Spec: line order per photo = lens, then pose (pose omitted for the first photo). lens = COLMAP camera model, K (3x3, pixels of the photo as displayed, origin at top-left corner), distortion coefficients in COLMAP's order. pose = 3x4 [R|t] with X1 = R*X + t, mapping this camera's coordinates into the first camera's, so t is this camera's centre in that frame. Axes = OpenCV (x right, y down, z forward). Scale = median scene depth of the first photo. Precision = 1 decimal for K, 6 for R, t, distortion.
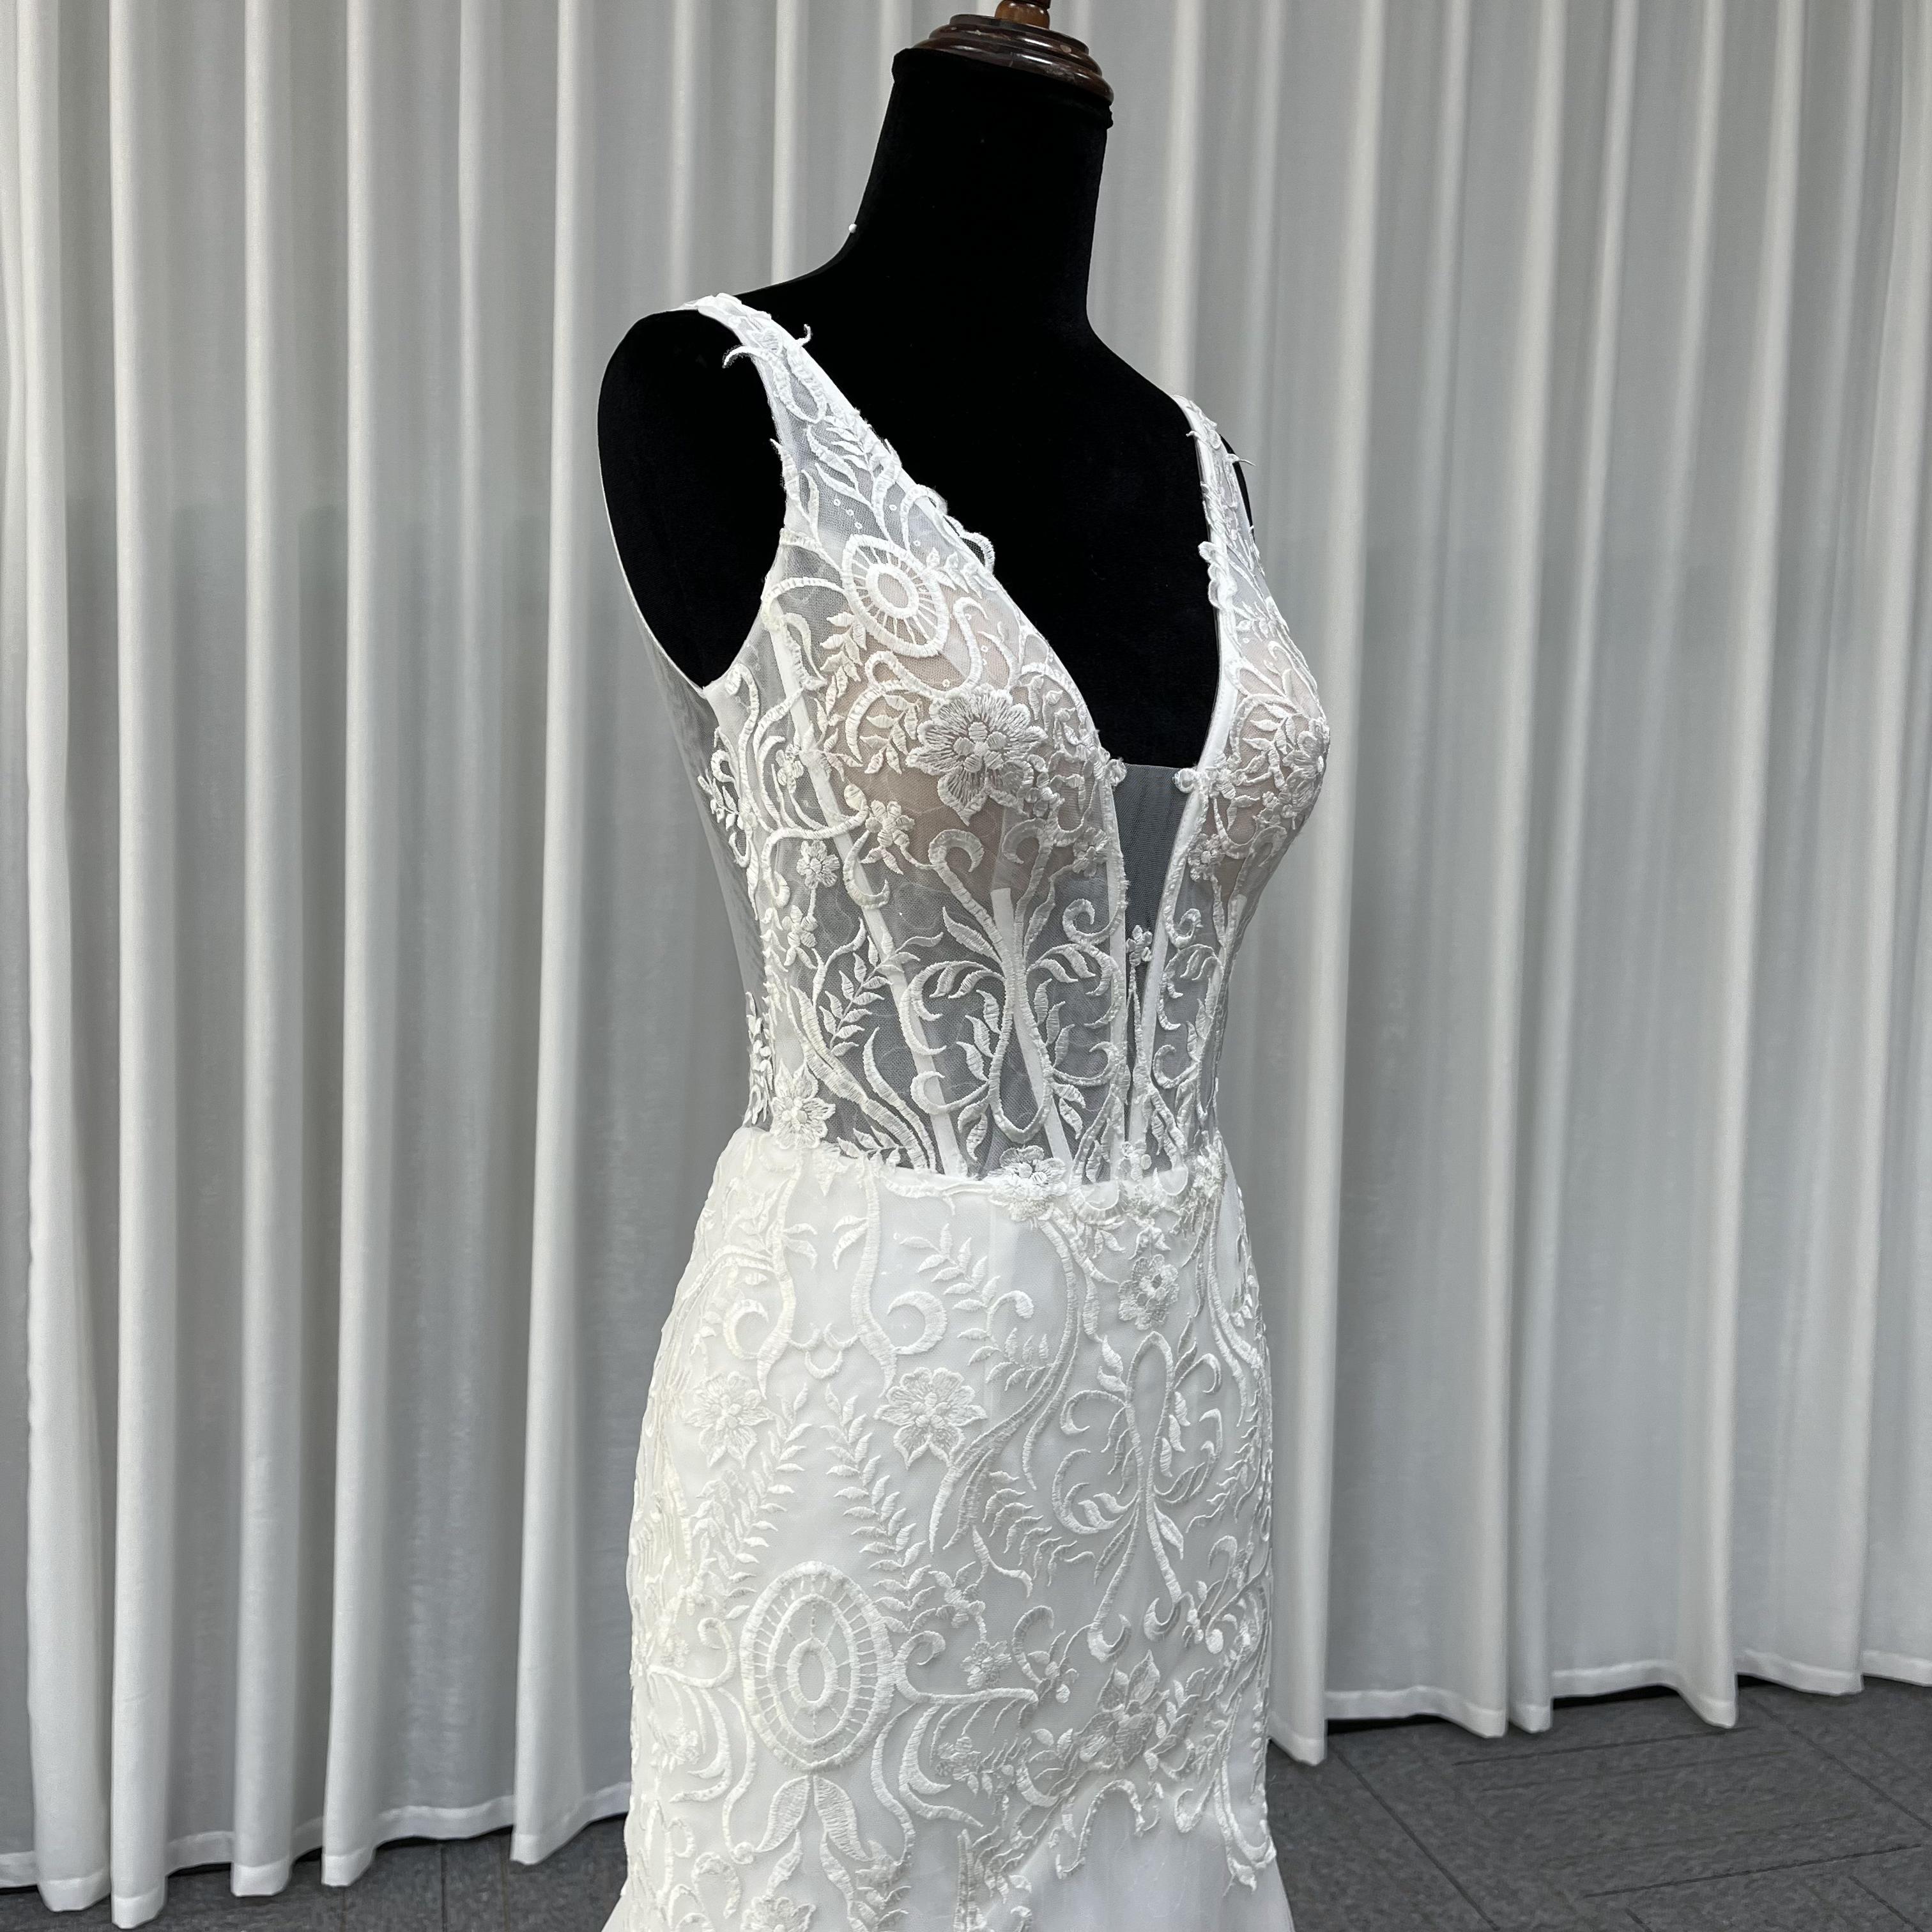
lens RADIAL K [[1957.6, 0, 960.7], [0, 1957.6, 956.9], [0, 0, 1]] dist [0.048406, 0.000000]
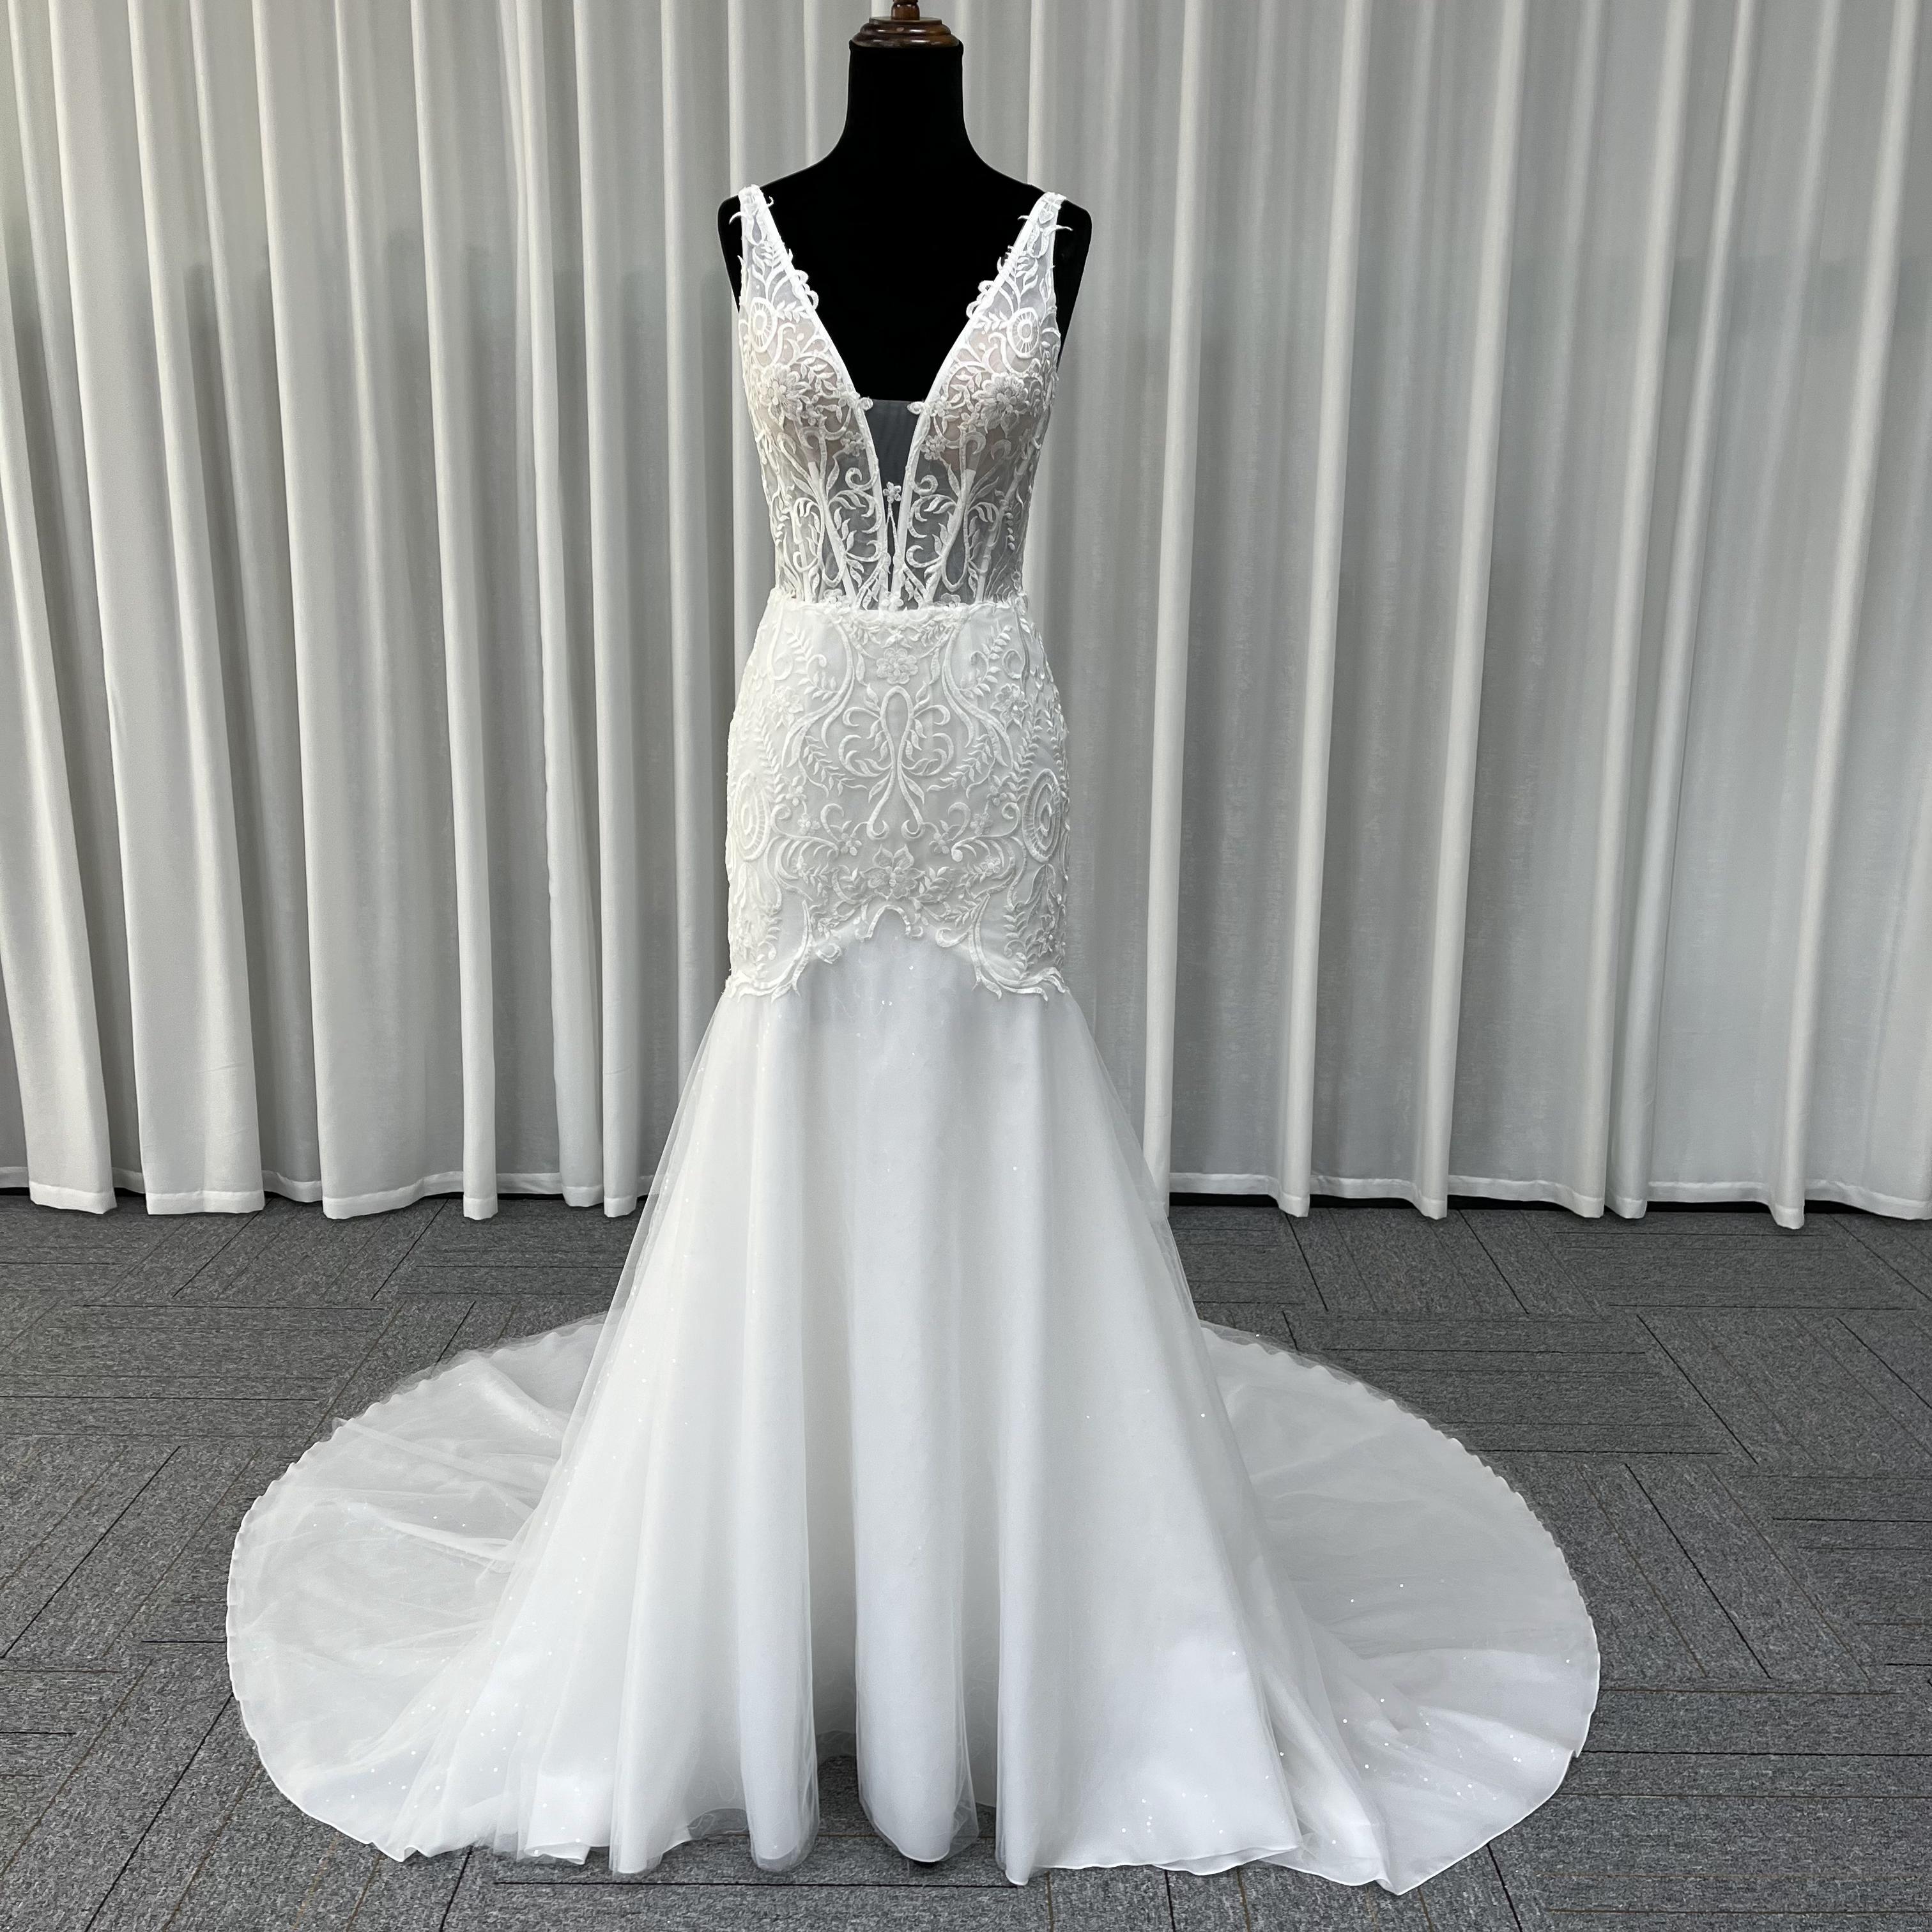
lens RADIAL K [[1957.6, 0, 970.4], [0, 1957.6, 983.3], [0, 0, 1]] dist [0.048406, 0.000000]
pose [[0.764859, 0.136459, -0.629579, 1.566501], [-0.050536, 0.987005, 0.152536, 0.188995], [0.642213, -0.084852, 0.761816, -0.578934]]
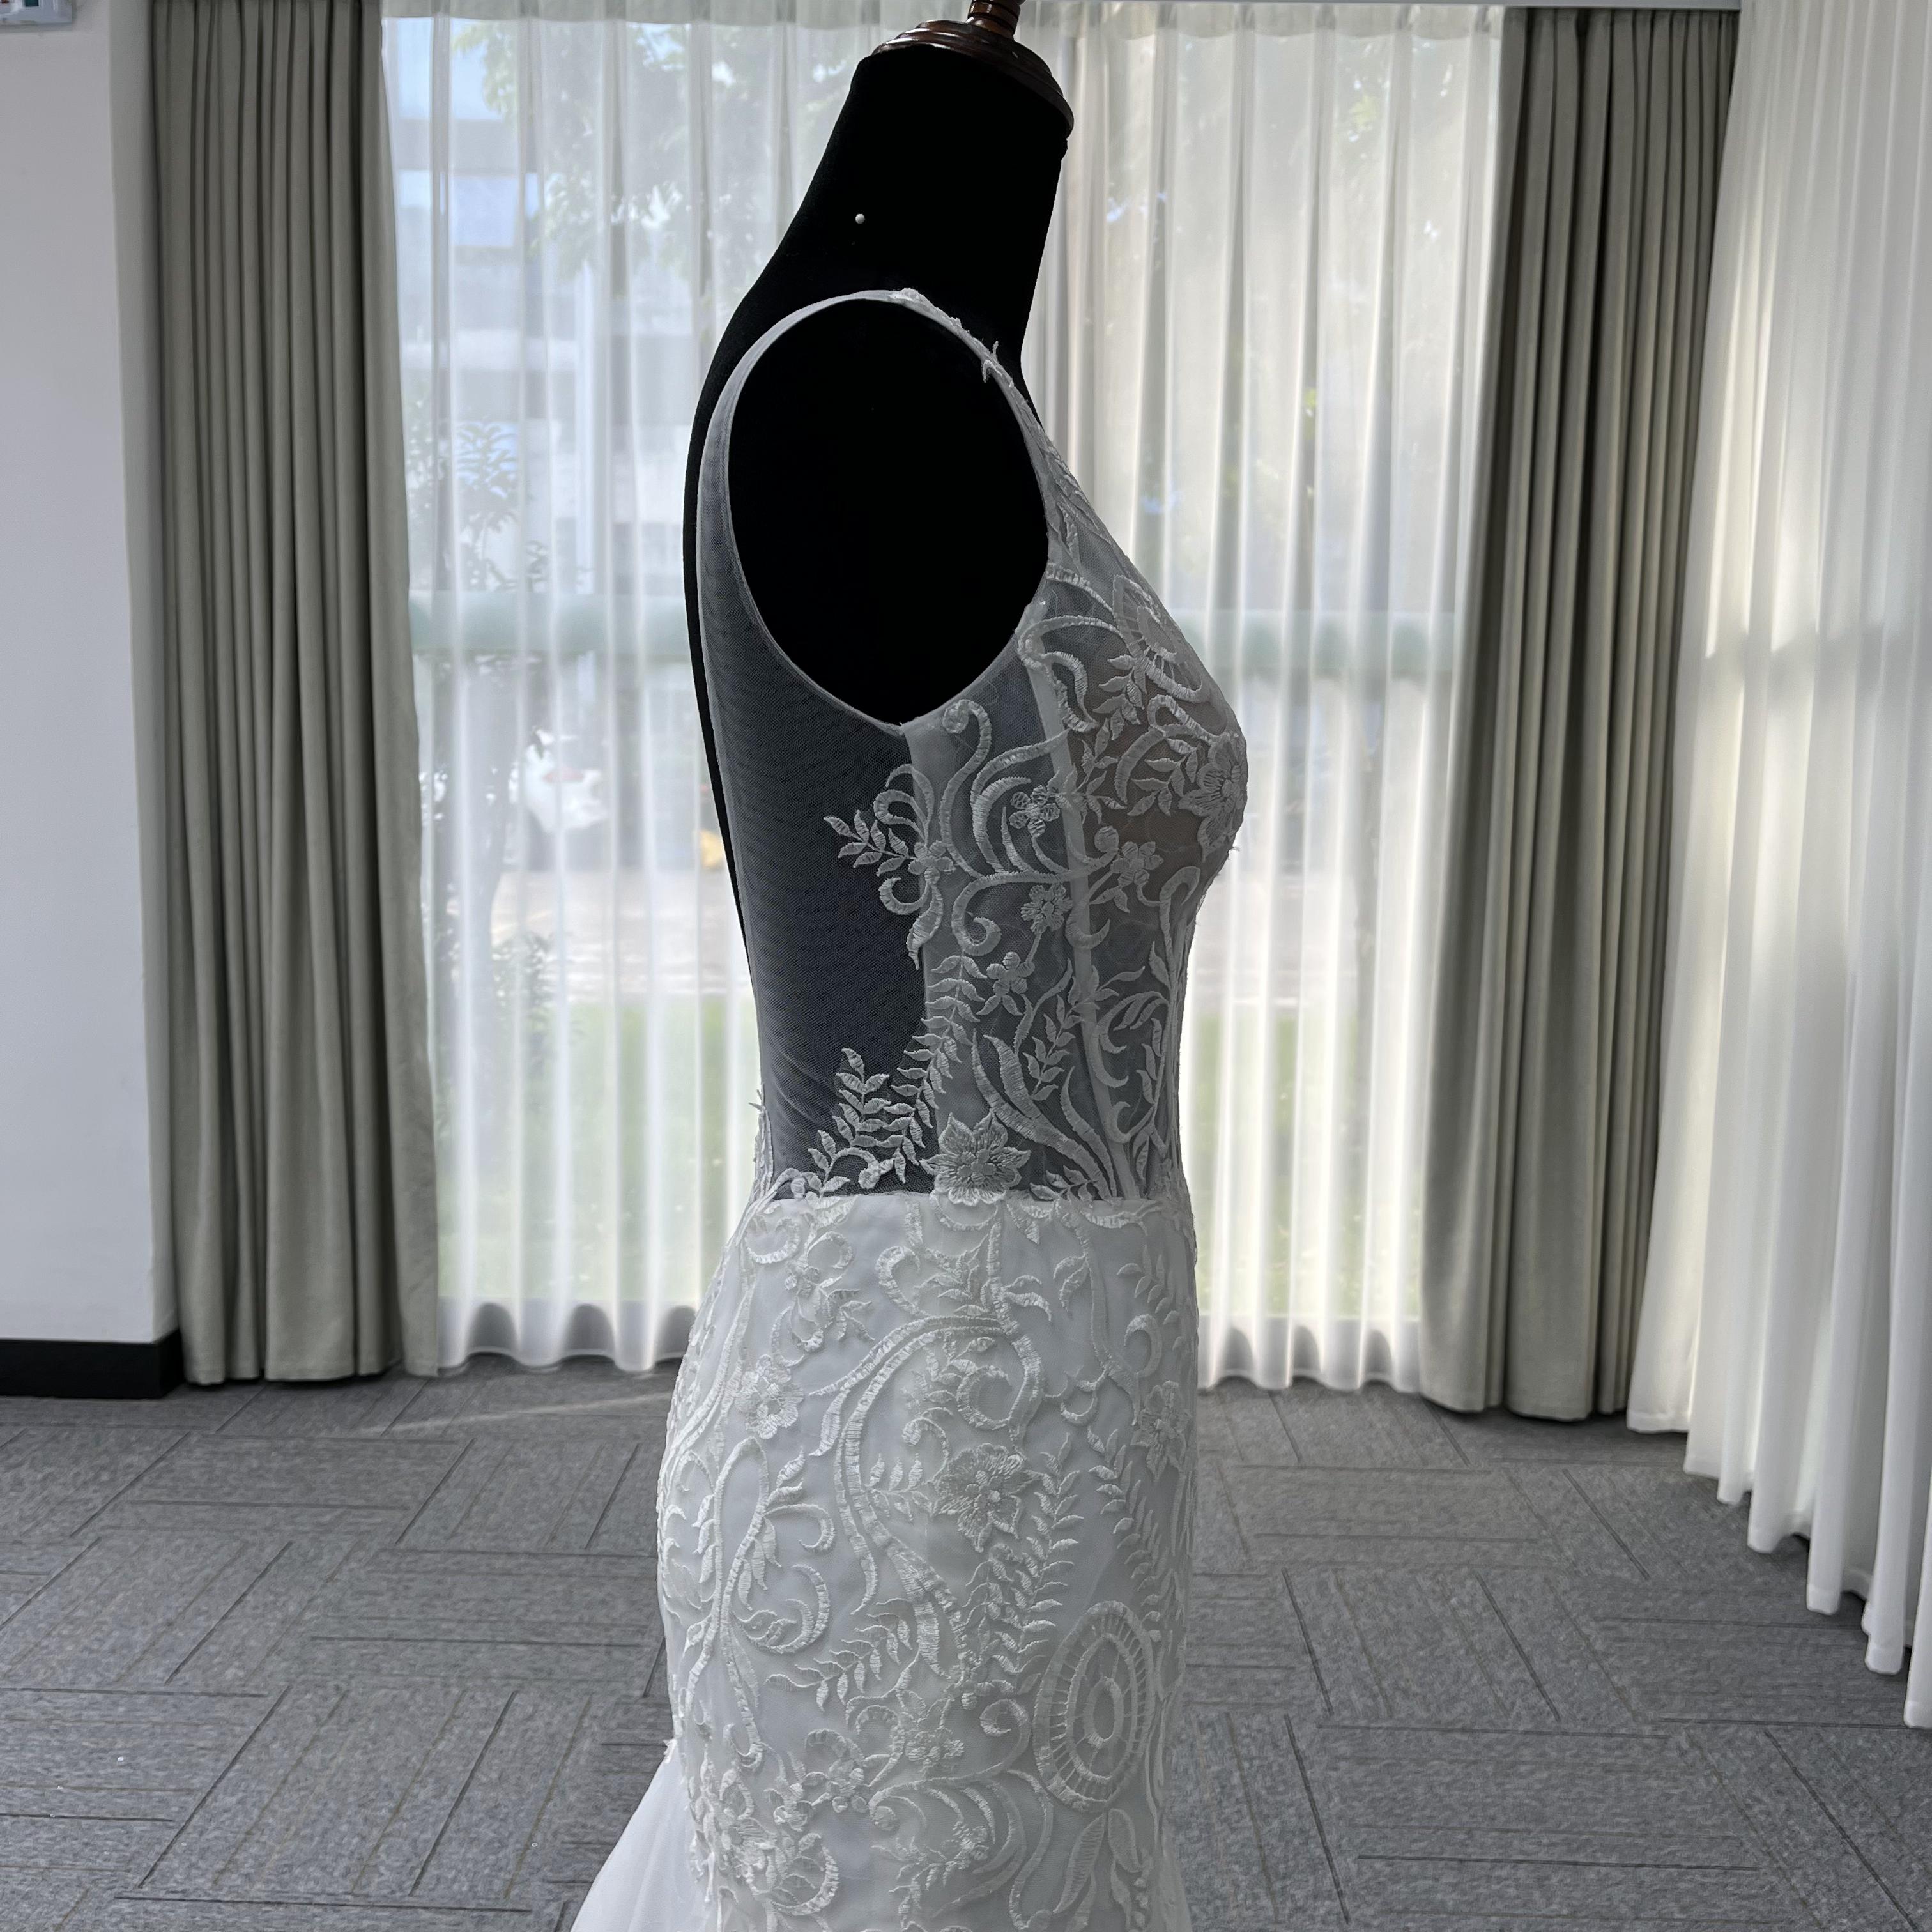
lens RADIAL K [[1957.6, 0, 955.3], [0, 1957.6, 978.3], [0, 0, 1]] dist [0.048406, 0.000000]
pose [[0.661356, -0.096969, 0.743777, -0.825293], [0.063007, 0.995286, 0.073735, -0.086732], [-0.747421, -0.001902, 0.664348, 0.383914]]
